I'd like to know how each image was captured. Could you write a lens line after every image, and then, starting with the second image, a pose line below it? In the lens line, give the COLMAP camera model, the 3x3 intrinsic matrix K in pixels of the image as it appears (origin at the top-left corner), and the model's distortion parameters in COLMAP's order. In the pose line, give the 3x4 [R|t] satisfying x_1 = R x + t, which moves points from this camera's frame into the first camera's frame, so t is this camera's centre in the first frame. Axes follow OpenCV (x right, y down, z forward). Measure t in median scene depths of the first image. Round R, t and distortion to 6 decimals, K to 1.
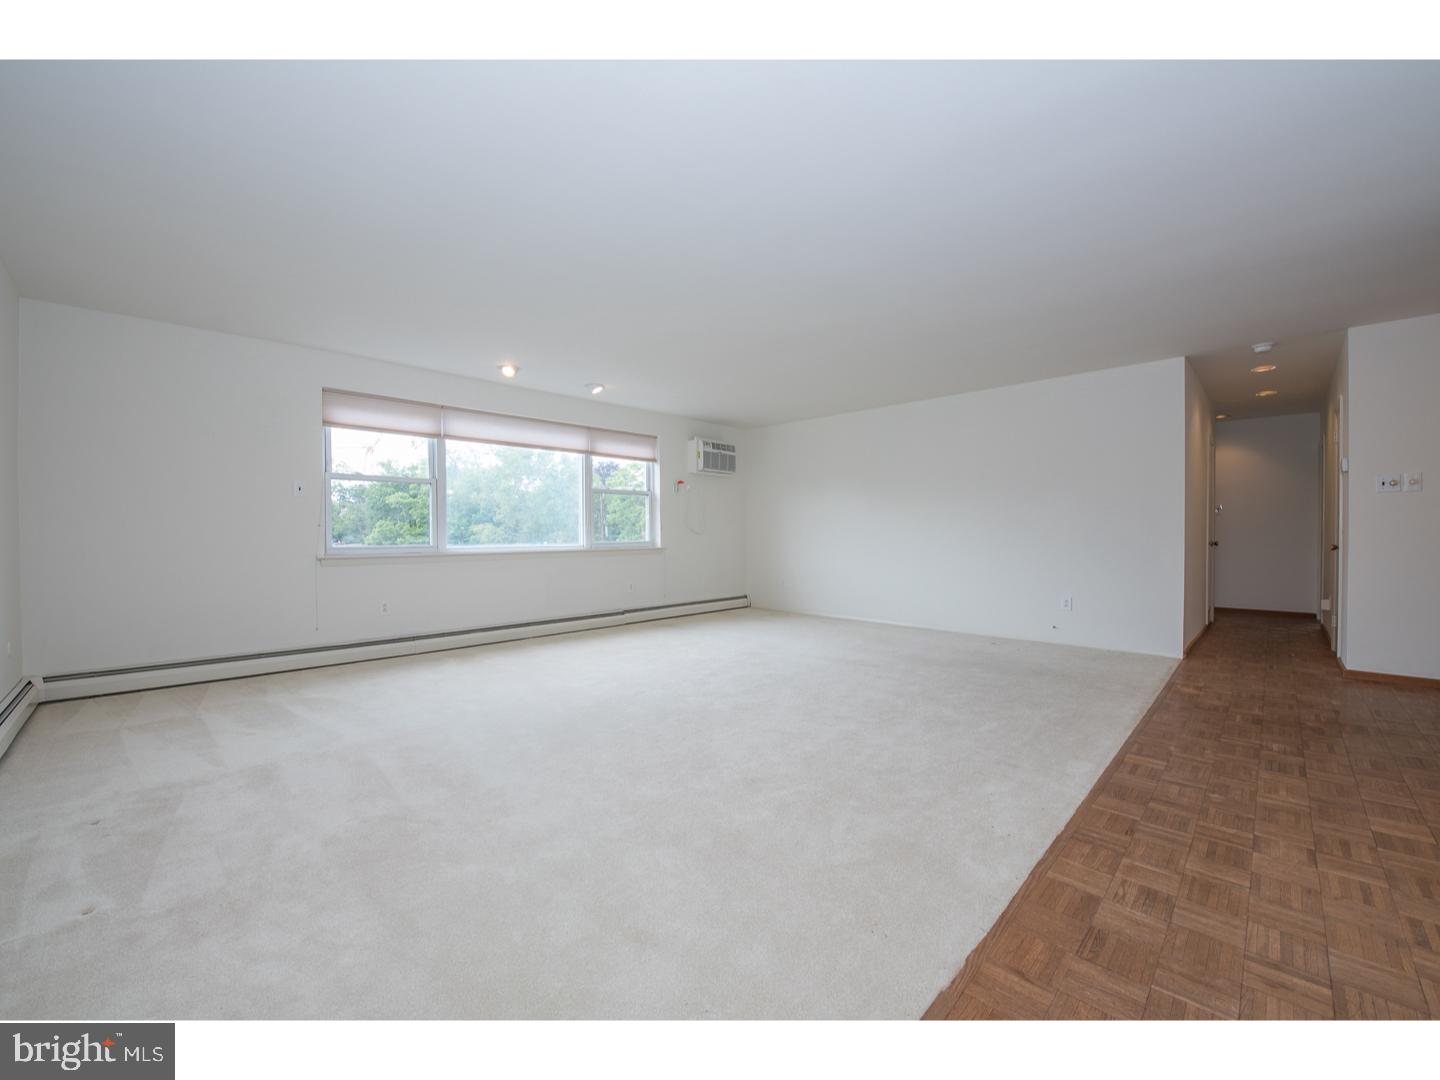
lens RADIAL K [[575.0, 0, 730.9], [0, 575.0, 532.4], [0, 0, 1]] dist [-0.017572, -0.000042]
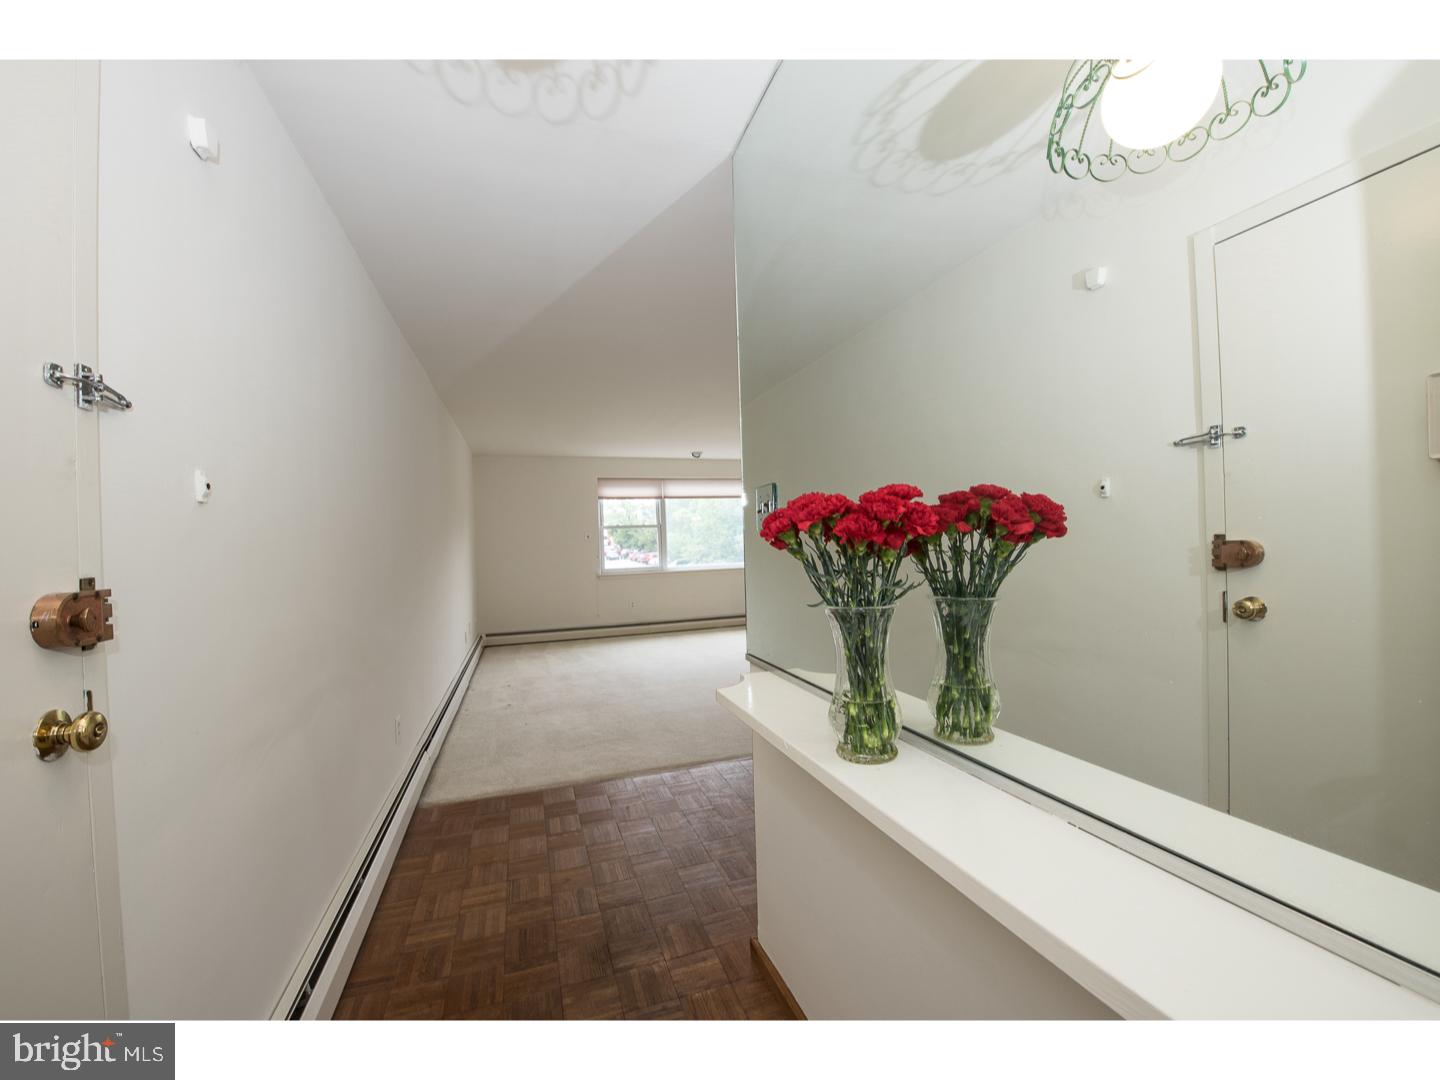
lens RADIAL K [[575.0, 0, 730.9], [0, 575.0, 532.4], [0, 0, 1]] dist [-0.017572, -0.000042]
pose [[0.898457, -0.028078, -0.438163, 0.363803], [0.025802, 0.999605, -0.011148, -0.050128], [0.438303, -0.001289, 0.898826, -0.350328]]
